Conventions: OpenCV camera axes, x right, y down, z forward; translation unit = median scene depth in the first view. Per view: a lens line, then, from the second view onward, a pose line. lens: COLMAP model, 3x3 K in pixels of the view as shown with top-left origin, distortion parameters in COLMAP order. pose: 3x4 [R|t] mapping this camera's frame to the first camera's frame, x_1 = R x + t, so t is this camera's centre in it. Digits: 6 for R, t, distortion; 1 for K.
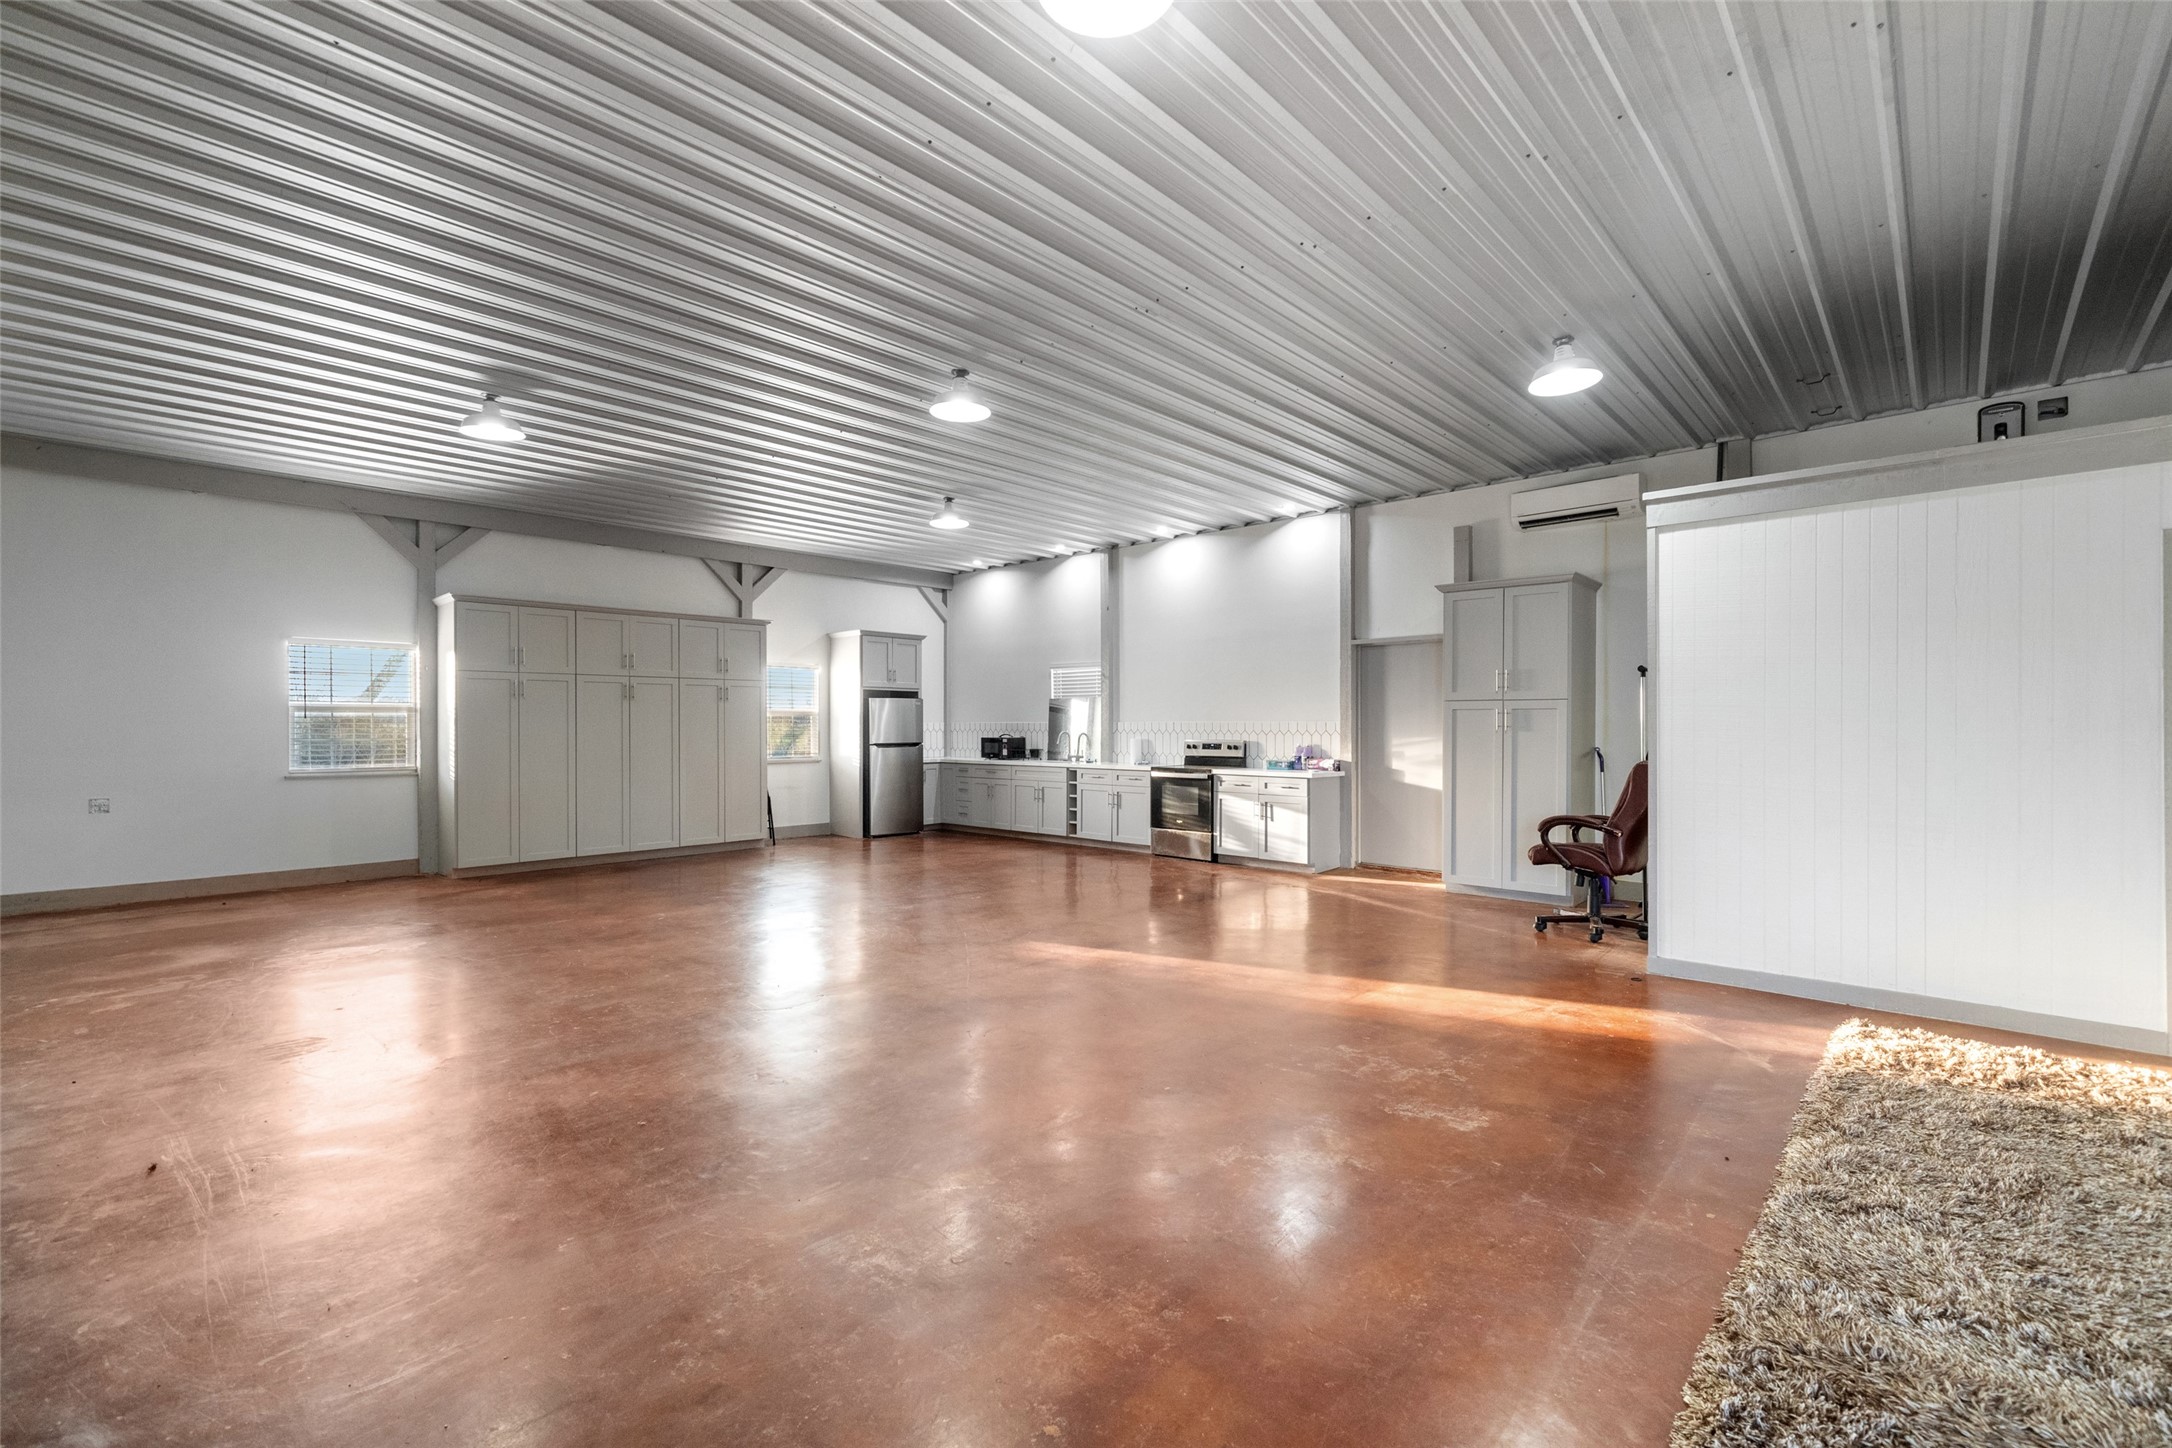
lens RADIAL K [[928.2, 0, 1086.0], [0, 928.2, 724.0], [0, 0, 1]] dist [0.000191, 0.000037]
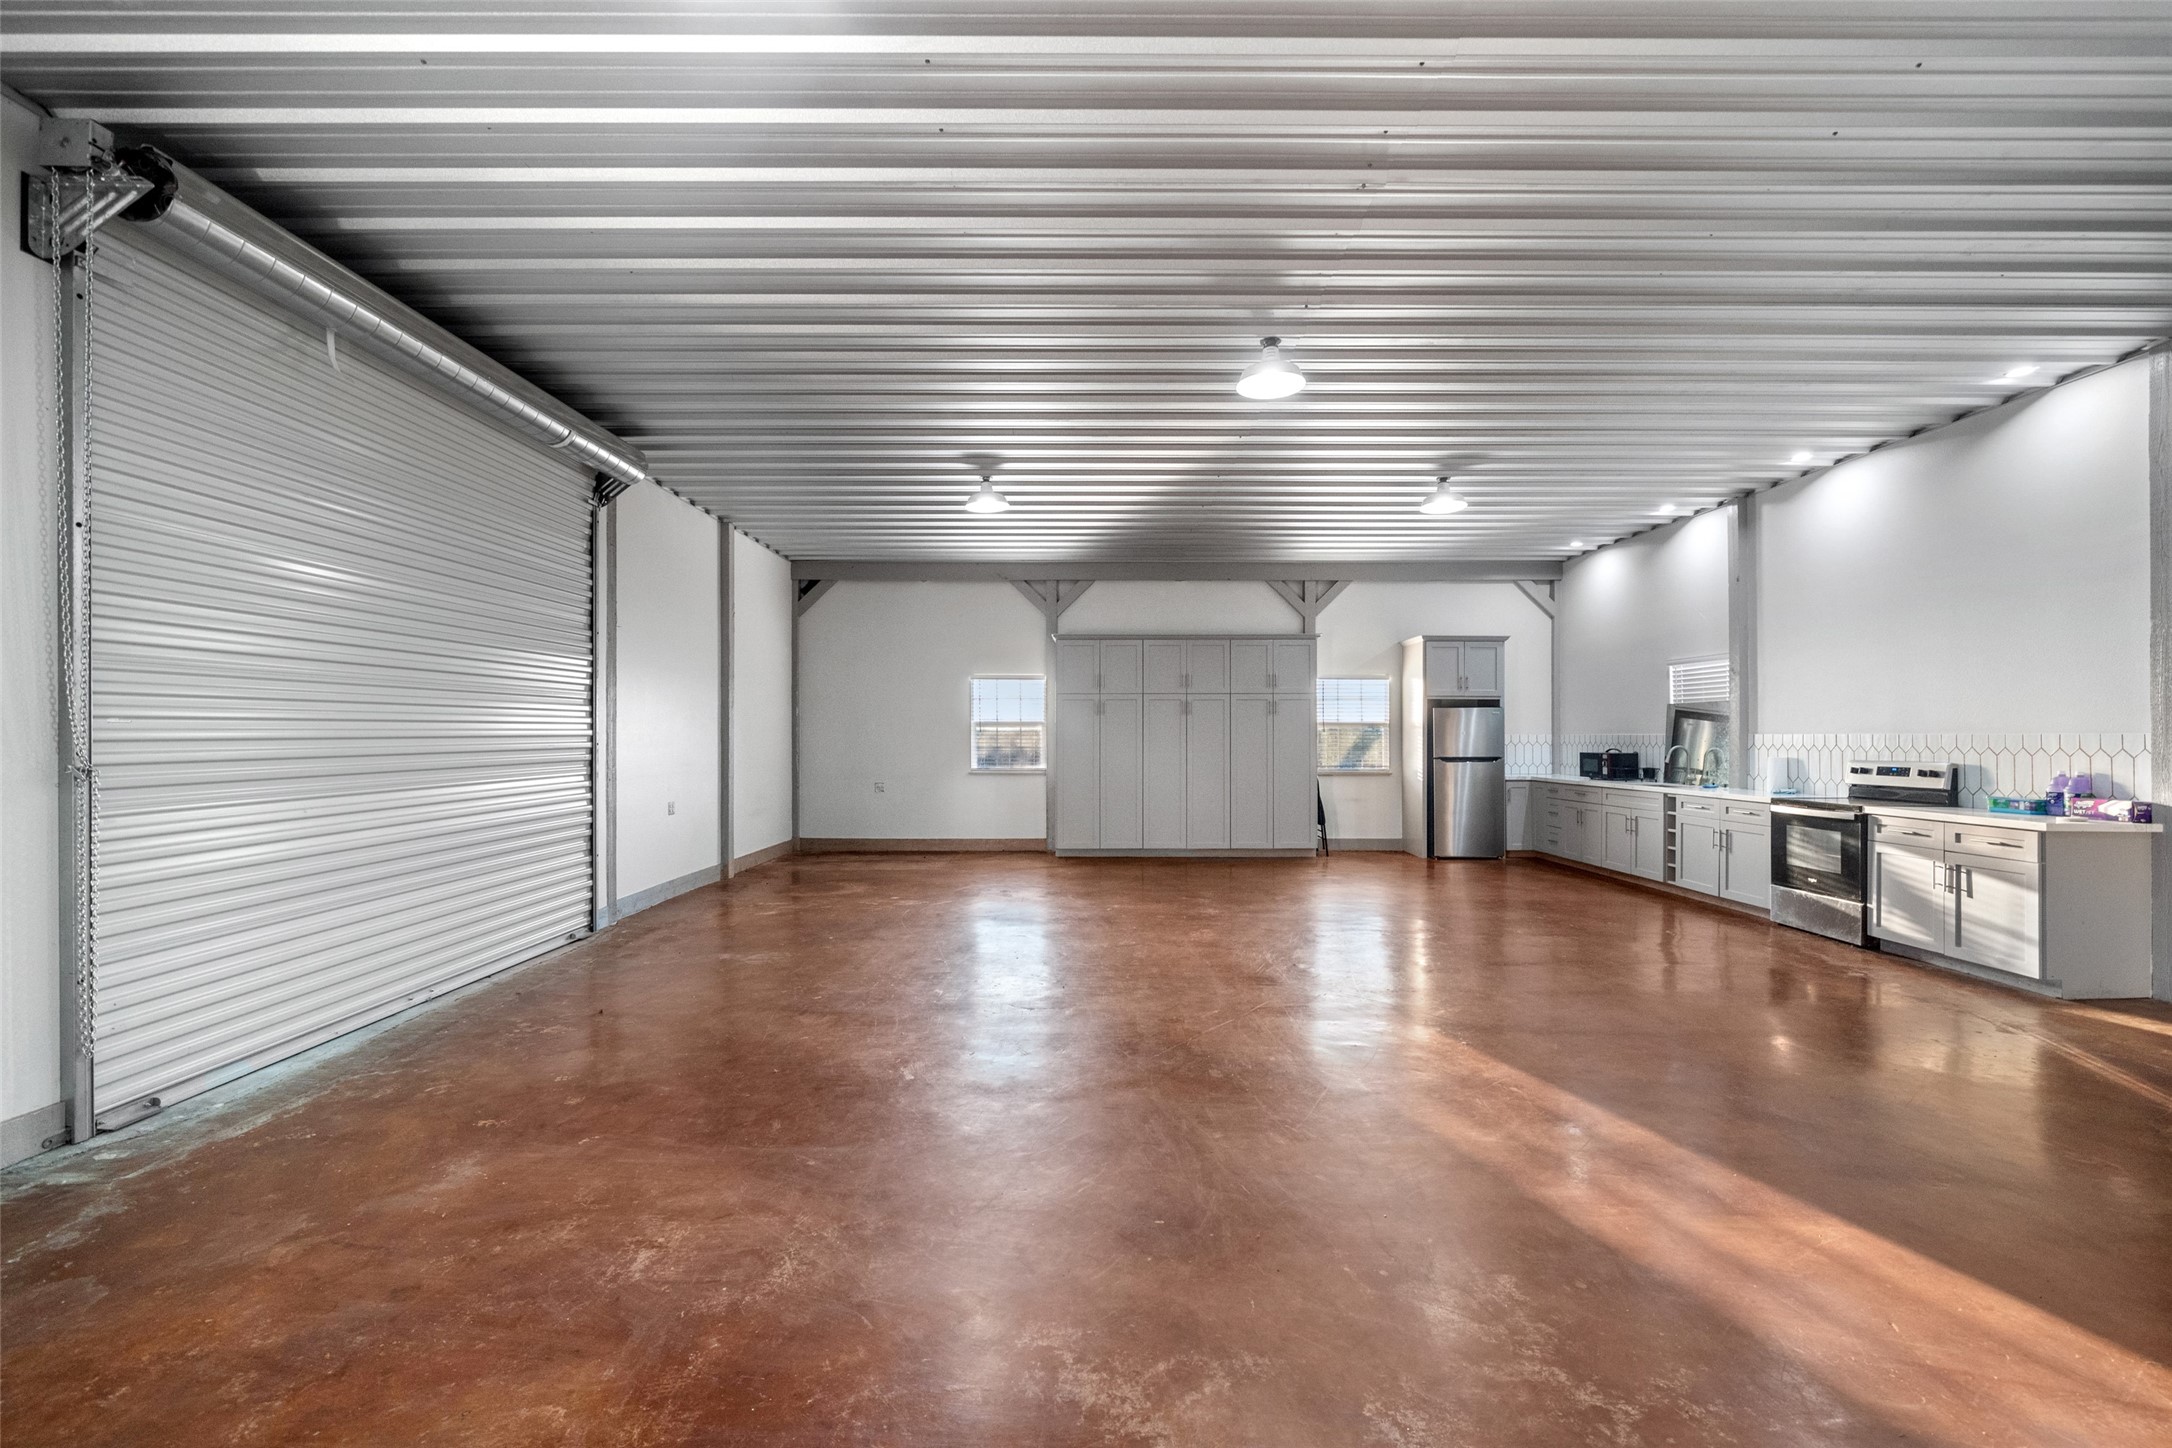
lens RADIAL K [[886.0, 0, 1086.0], [0, 886.0, 724.0], [0, 0, 1]] dist [-0.000892, -0.000136]
pose [[0.686305, -0.008424, -0.727265, 0.192469], [-0.001530, 0.999914, -0.013025, 0.000094], [0.727313, 0.010052, 0.686233, 0.156163]]
